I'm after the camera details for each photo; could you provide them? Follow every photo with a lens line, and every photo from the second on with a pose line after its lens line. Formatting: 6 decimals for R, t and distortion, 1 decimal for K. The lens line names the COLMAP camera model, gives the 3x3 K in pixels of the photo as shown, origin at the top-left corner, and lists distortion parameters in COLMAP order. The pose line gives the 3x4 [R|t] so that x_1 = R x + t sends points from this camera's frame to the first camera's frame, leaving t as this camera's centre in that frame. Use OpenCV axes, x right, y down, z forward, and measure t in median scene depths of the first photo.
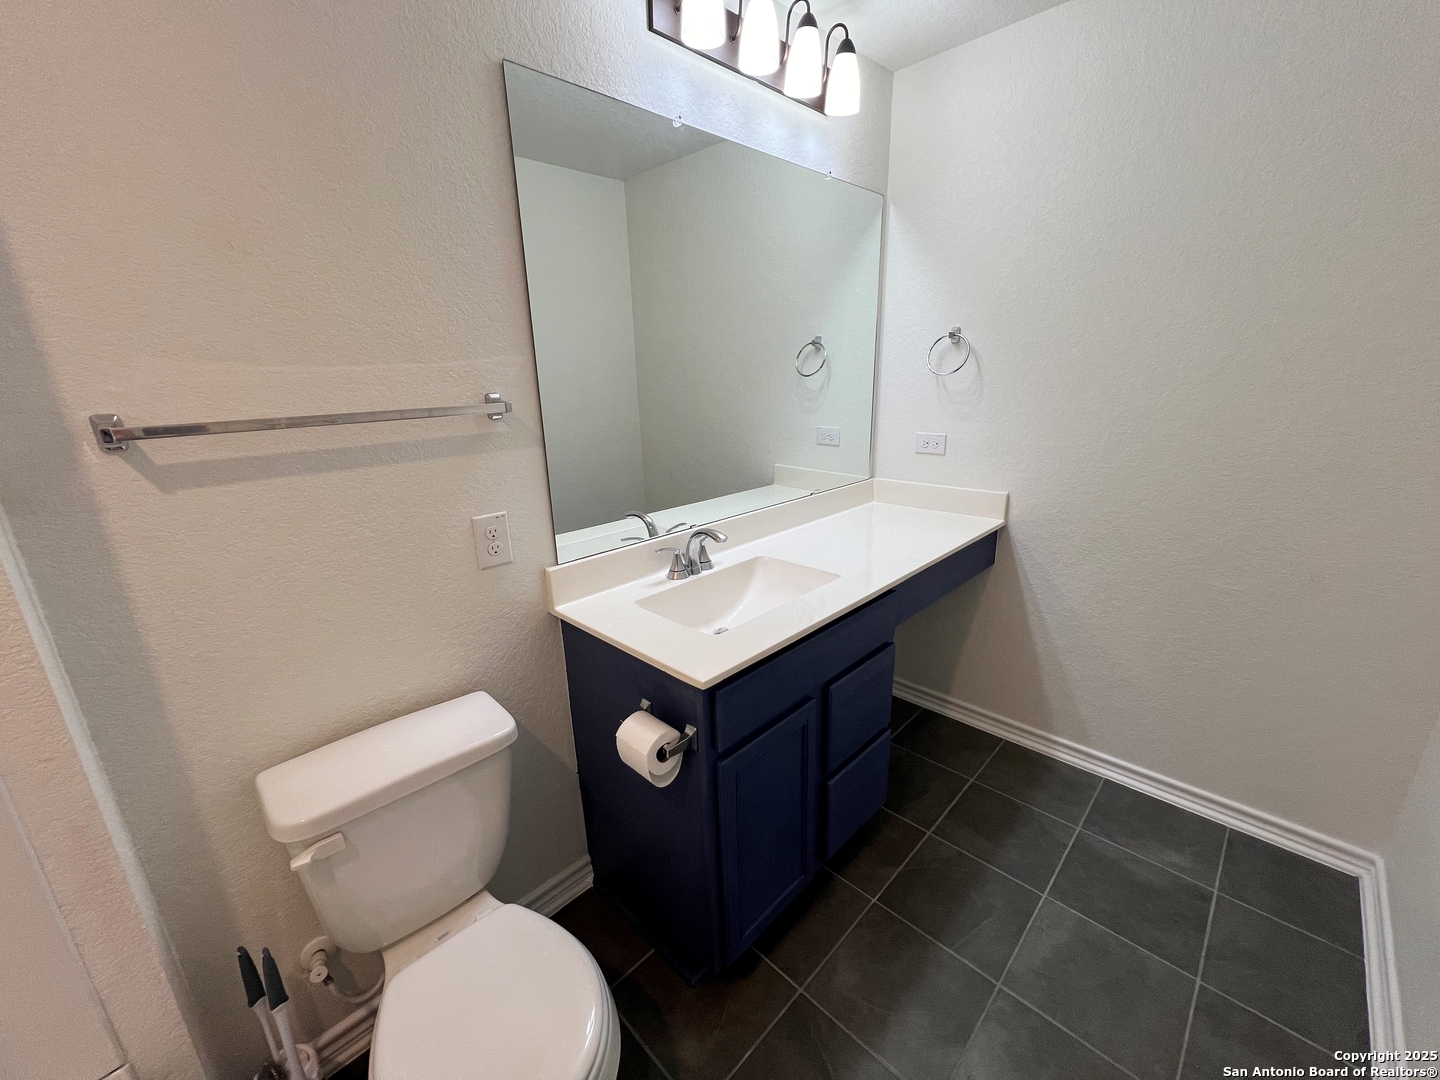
lens RADIAL K [[584.1, 0, 670.9], [0, 584.1, 569.7], [0, 0, 1]] dist [-0.000511, 0.000217]
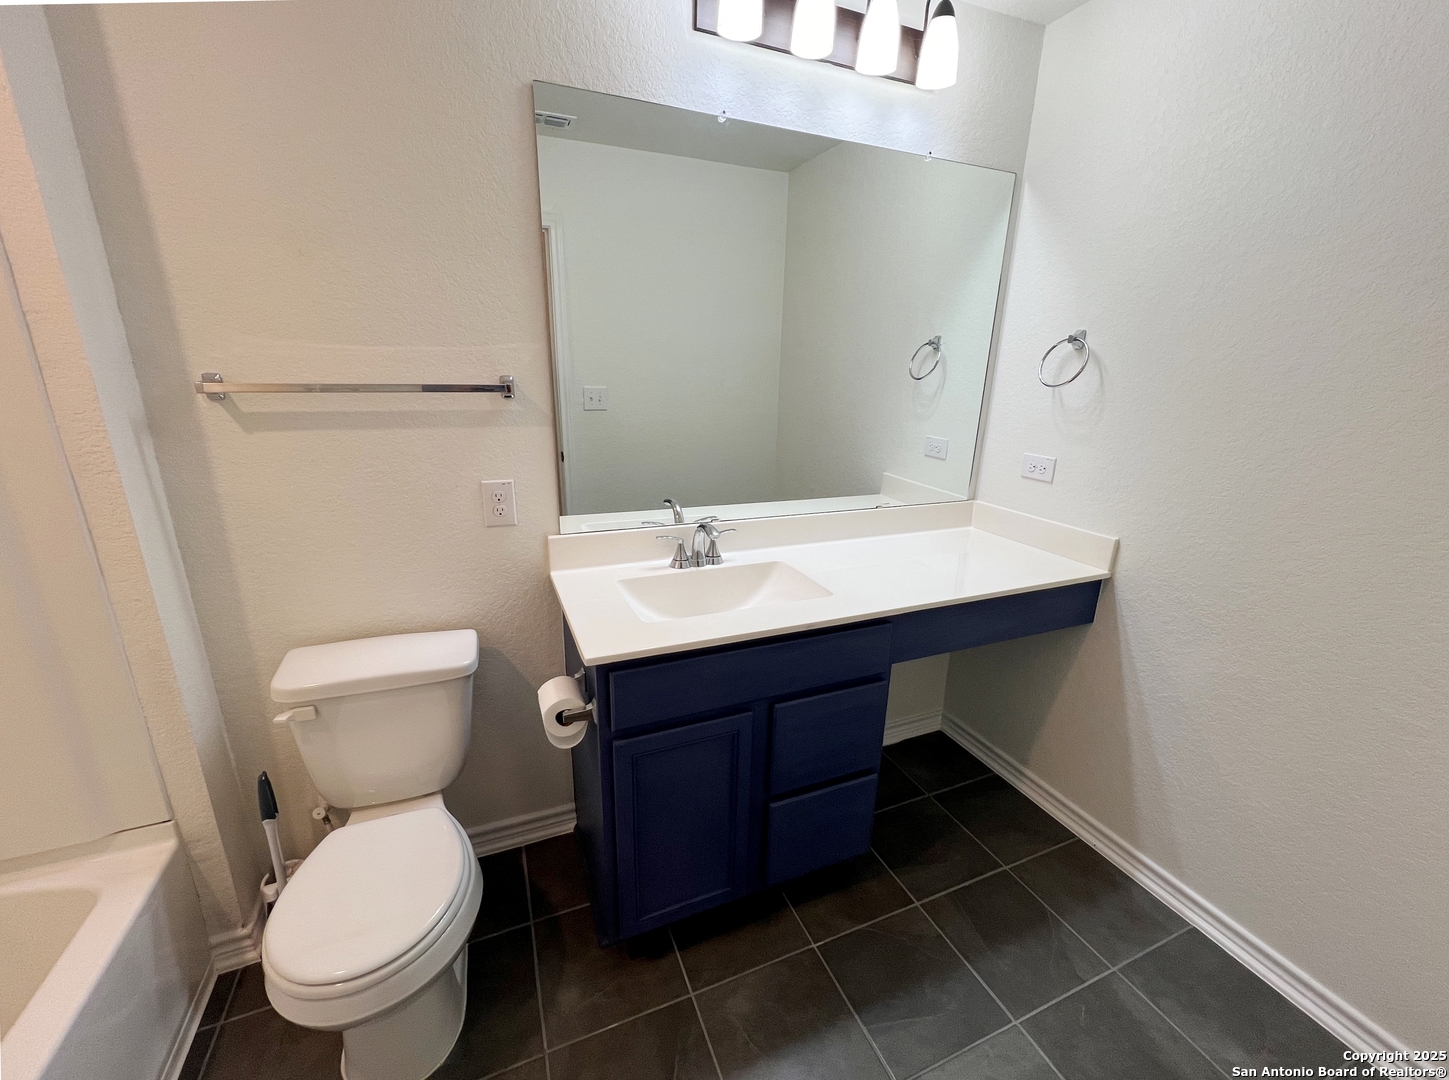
lens RADIAL K [[601.7, 0, 770.4], [0, 601.7, 573.9], [0, 0, 1]] dist [0.000916, 0.000033]
pose [[0.919650, 0.173897, -0.352142, 0.515086], [-0.169816, 0.984550, 0.042706, -0.044661], [0.354128, 0.020525, 0.934972, 0.067100]]
